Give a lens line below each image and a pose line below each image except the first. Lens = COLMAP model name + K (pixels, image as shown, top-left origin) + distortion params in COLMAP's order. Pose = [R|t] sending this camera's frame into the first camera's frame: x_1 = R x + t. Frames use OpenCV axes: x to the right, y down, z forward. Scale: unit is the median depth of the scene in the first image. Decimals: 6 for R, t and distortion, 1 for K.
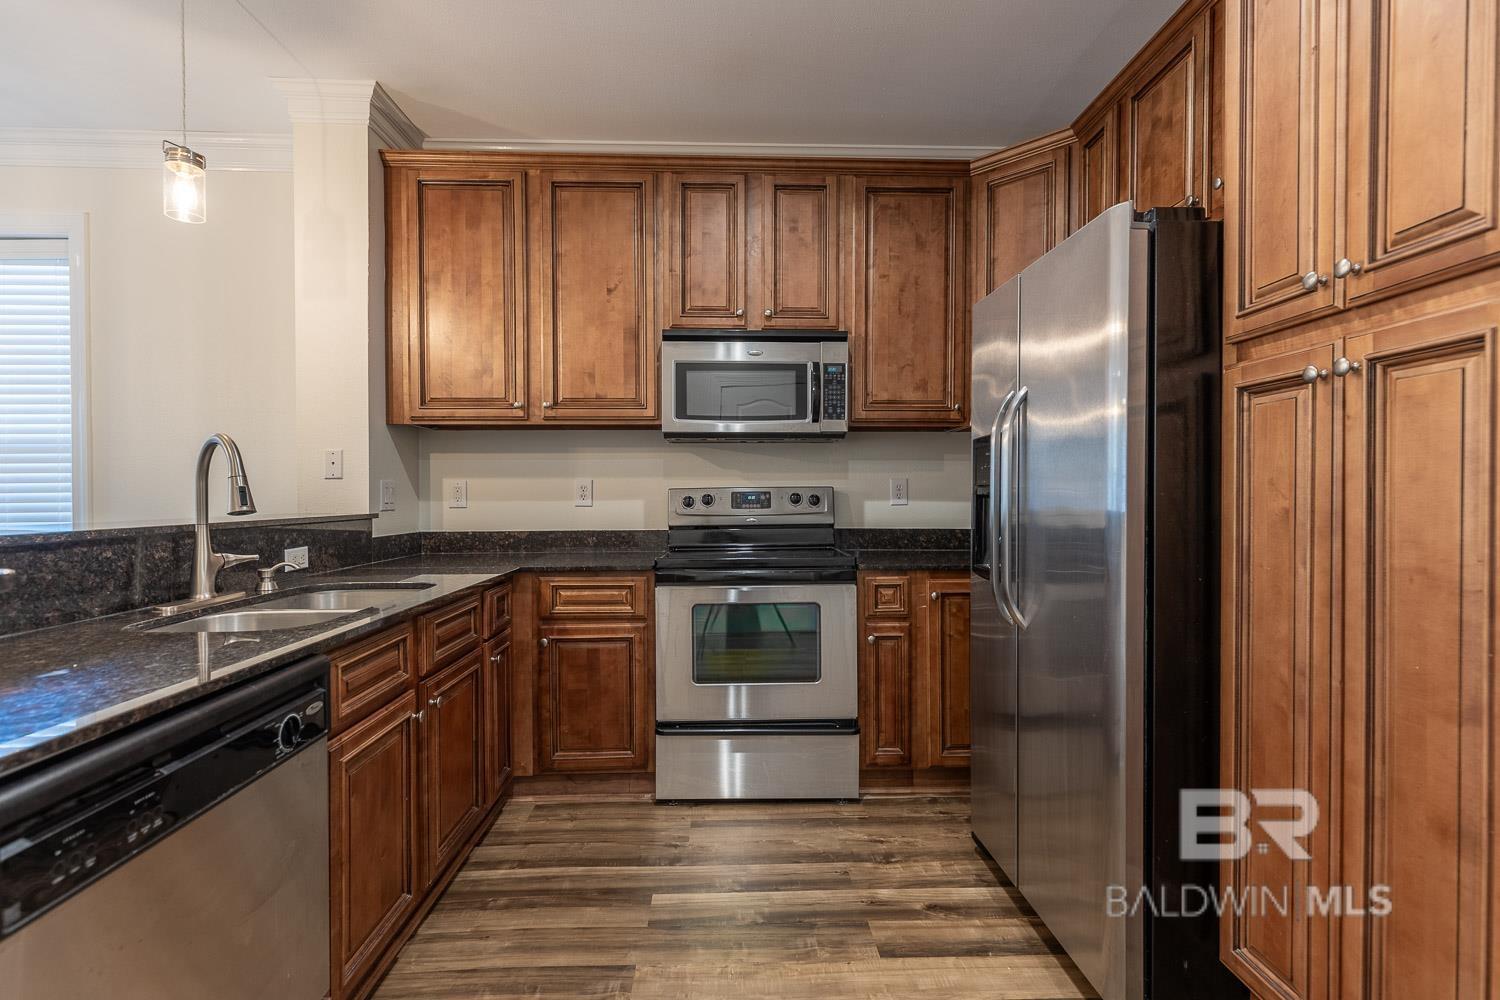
lens RADIAL K [[689.5, 0, 742.4], [0, 689.5, 501.4], [0, 0, 1]] dist [0.005841, -0.000253]
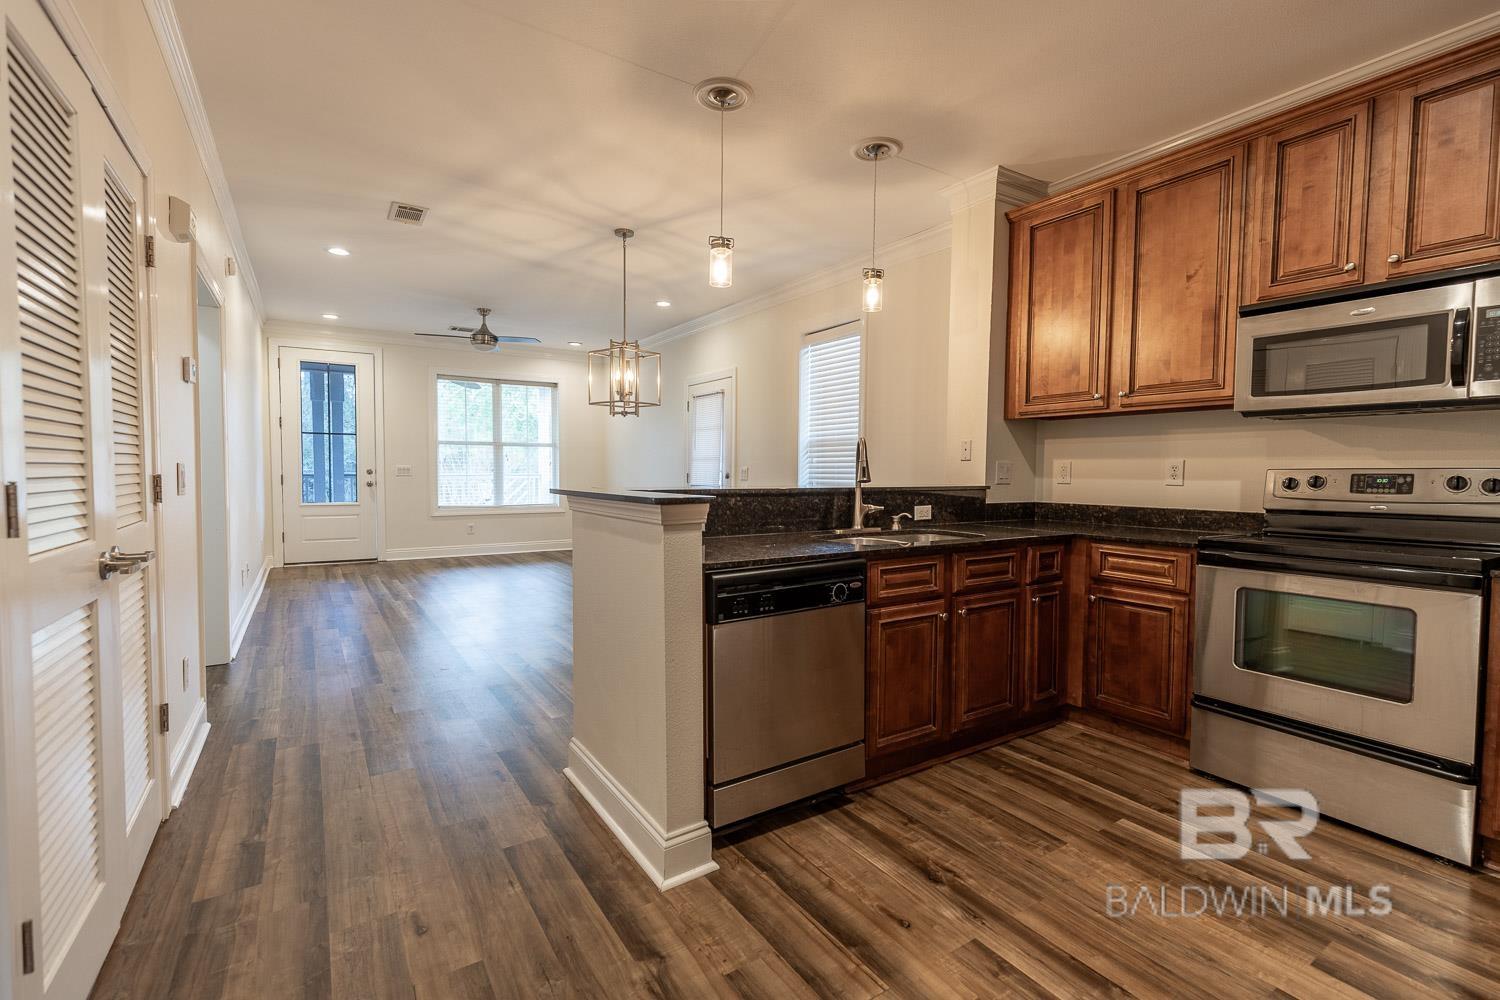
lens RADIAL K [[666.8, 0, 751.0], [0, 666.8, 497.0], [0, 0, 1]] dist [0.003324, -0.000333]
pose [[0.512970, 0.043447, -0.857306, 0.345450], [-0.019864, 0.999052, 0.038744, -0.002102], [0.858177, -0.002845, 0.513347, -0.079913]]
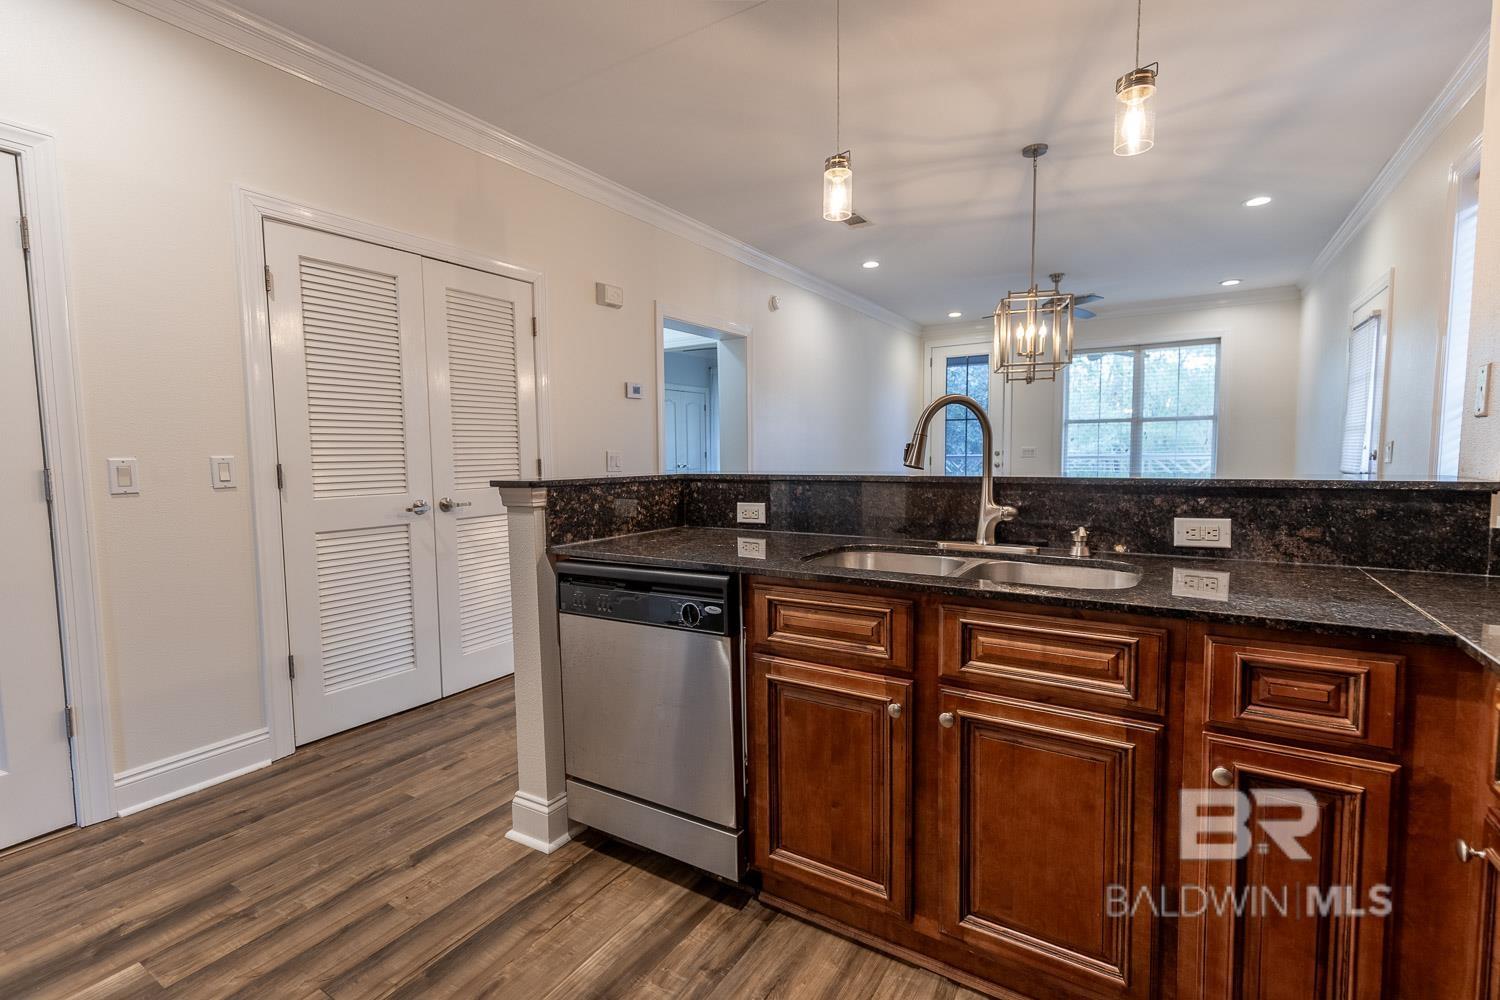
lens RADIAL K [[666.8, 0, 759.0], [0, 666.8, 500.8], [0, 0, 1]] dist [0.003324, -0.000333]
pose [[-0.553726, 0.071794, -0.829598, 0.179598], [0.003640, 0.996475, 0.083806, -0.010881], [0.832691, 0.043385, -0.552036, 0.785862]]
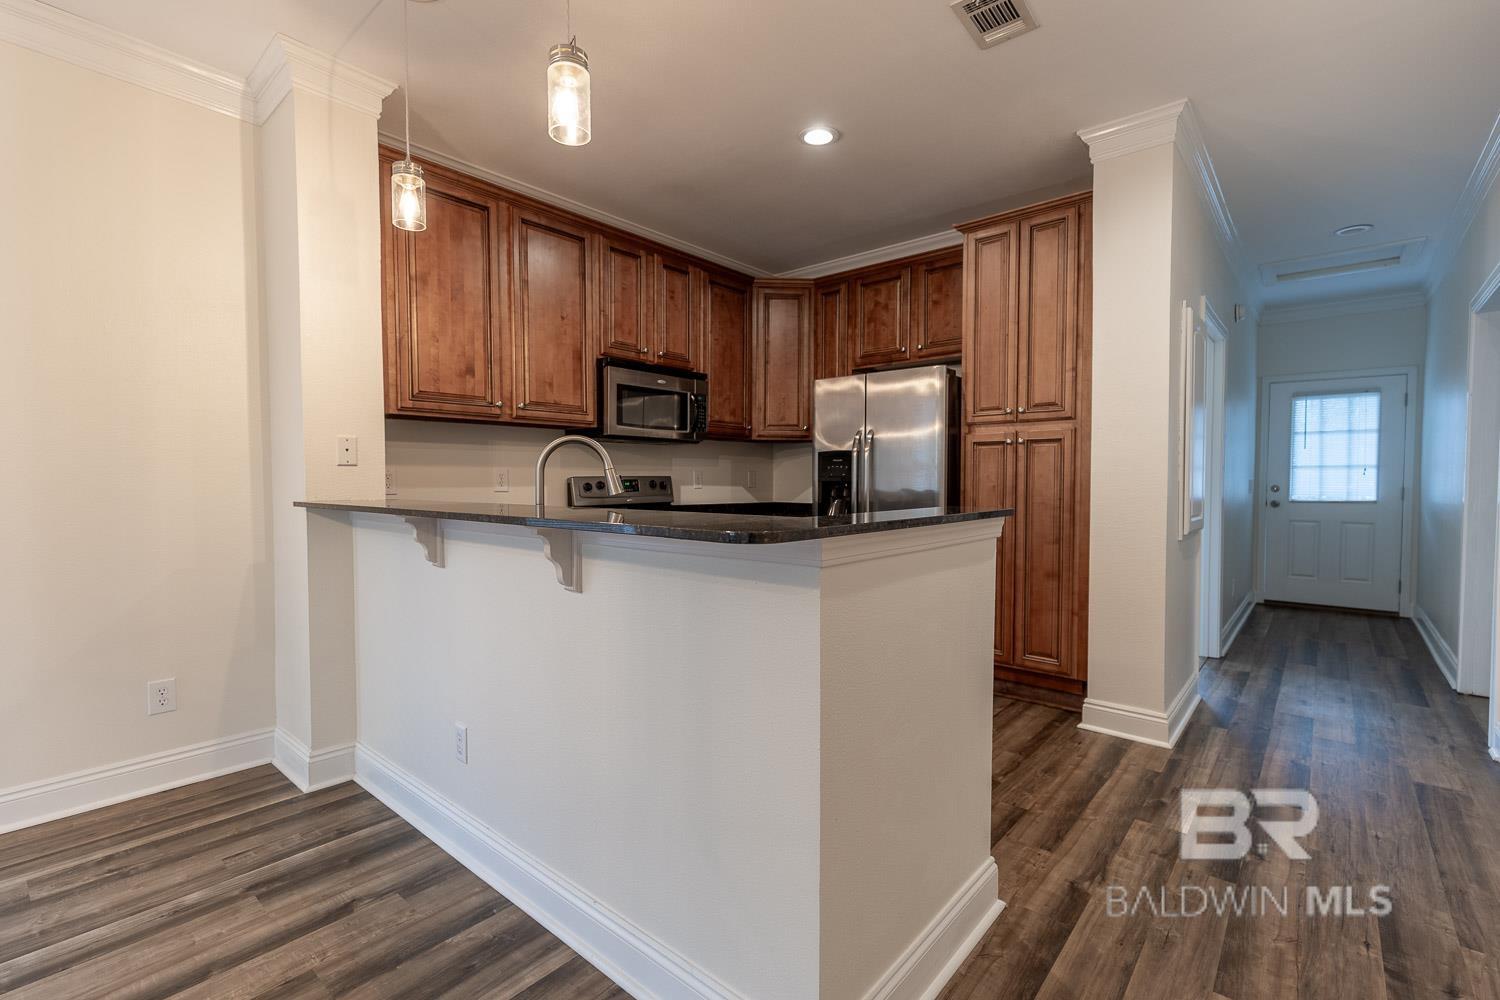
lens RADIAL K [[689.5, 0, 741.8], [0, 689.5, 494.9], [0, 0, 1]] dist [0.005841, -0.000253]
pose [[0.680719, -0.014104, 0.732409, -0.895243], [0.008962, 0.999900, 0.010926, 0.003424], [-0.732490, -0.000874, 0.680777, -0.088712]]
